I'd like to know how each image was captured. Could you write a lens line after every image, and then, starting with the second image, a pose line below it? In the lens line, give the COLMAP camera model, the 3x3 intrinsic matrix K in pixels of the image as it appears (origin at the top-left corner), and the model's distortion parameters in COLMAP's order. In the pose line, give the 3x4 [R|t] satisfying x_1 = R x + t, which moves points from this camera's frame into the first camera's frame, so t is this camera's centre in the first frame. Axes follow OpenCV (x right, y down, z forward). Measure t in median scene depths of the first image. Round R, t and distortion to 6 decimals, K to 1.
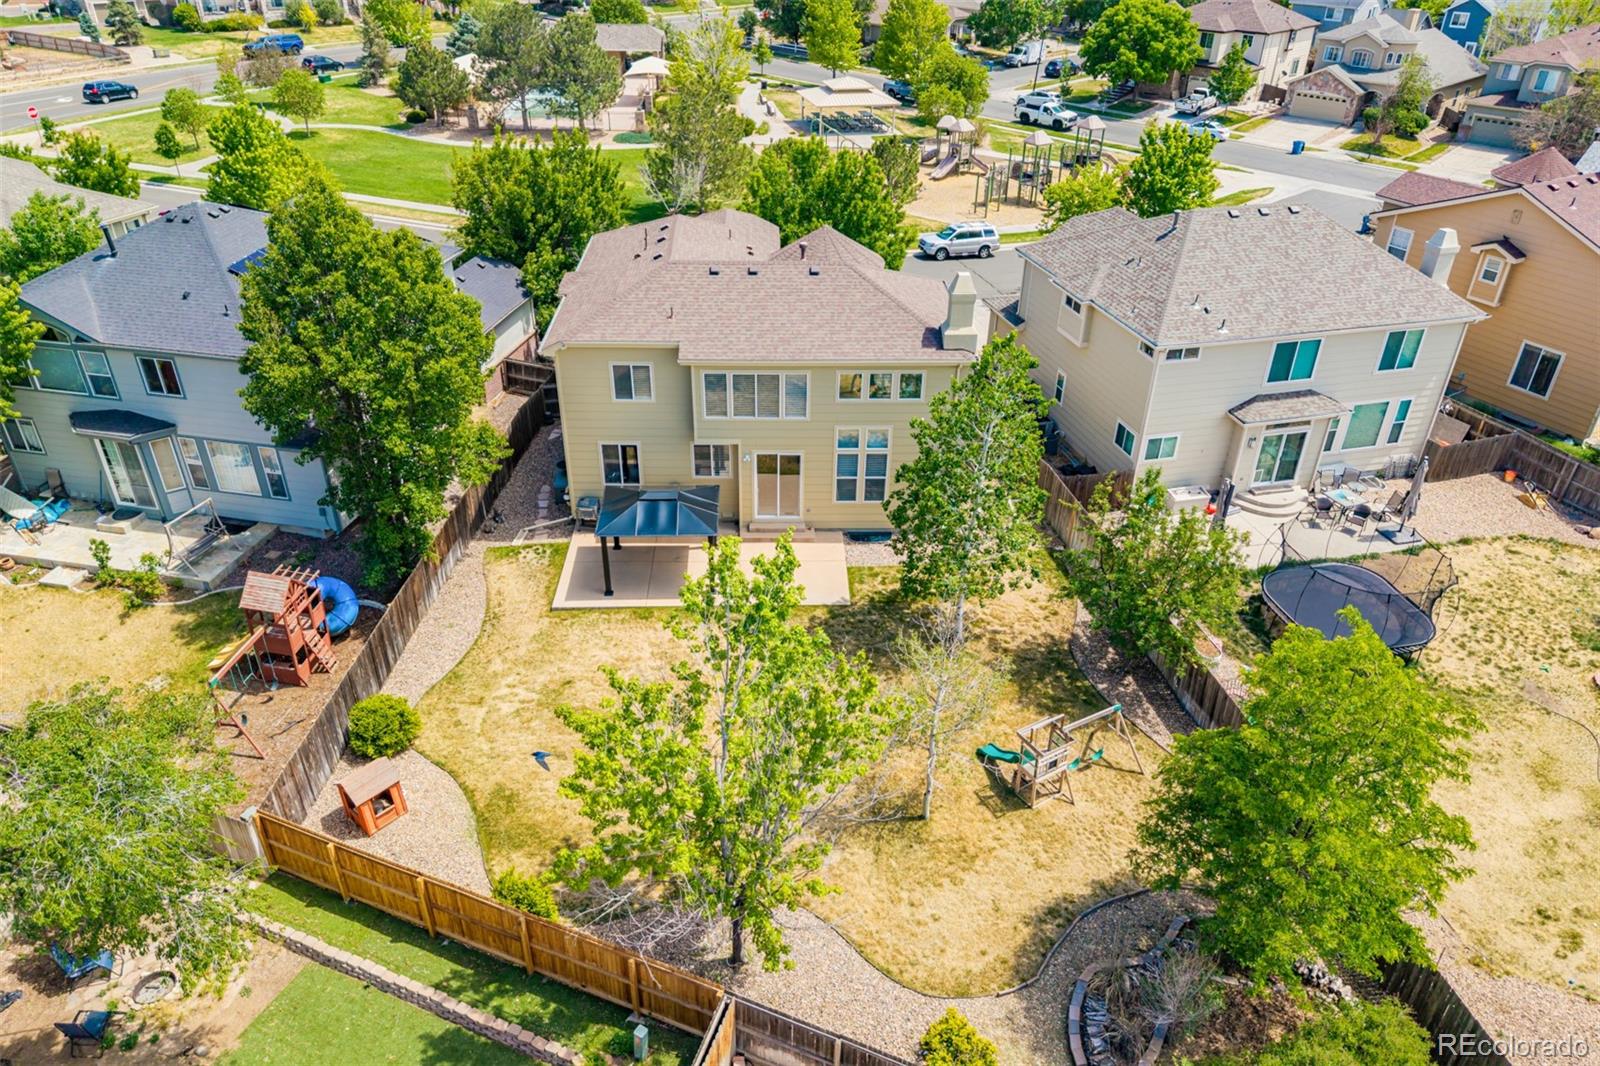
lens RADIAL K [[1093.9, 0, 800.2], [0, 1093.9, 527.9], [0, 0, 1]] dist [0.046879, -0.024888]
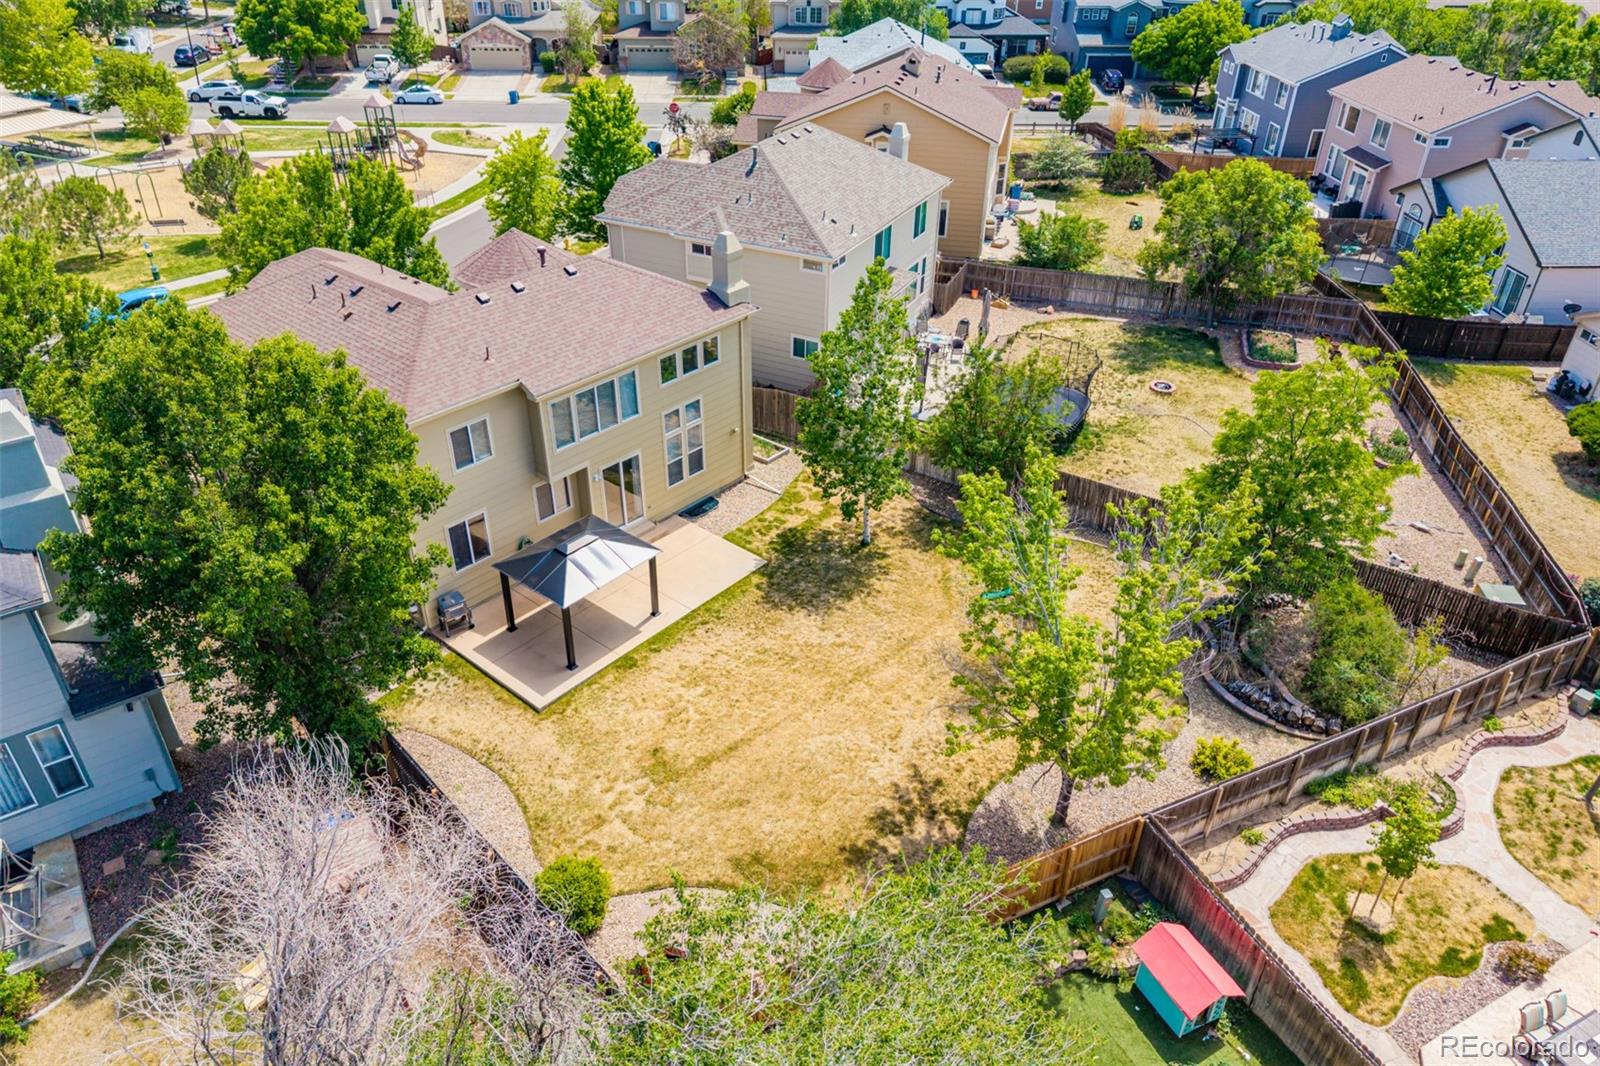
lens RADIAL K [[1093.9, 0, 802.4], [0, 1093.9, 538.3], [0, 0, 1]] dist [0.046879, -0.024888]
pose [[0.668234, -0.411984, 0.619461, -0.198856], [0.389055, 0.903251, 0.181037, -0.044238], [-0.634113, 0.120029, 0.763867, 0.061749]]
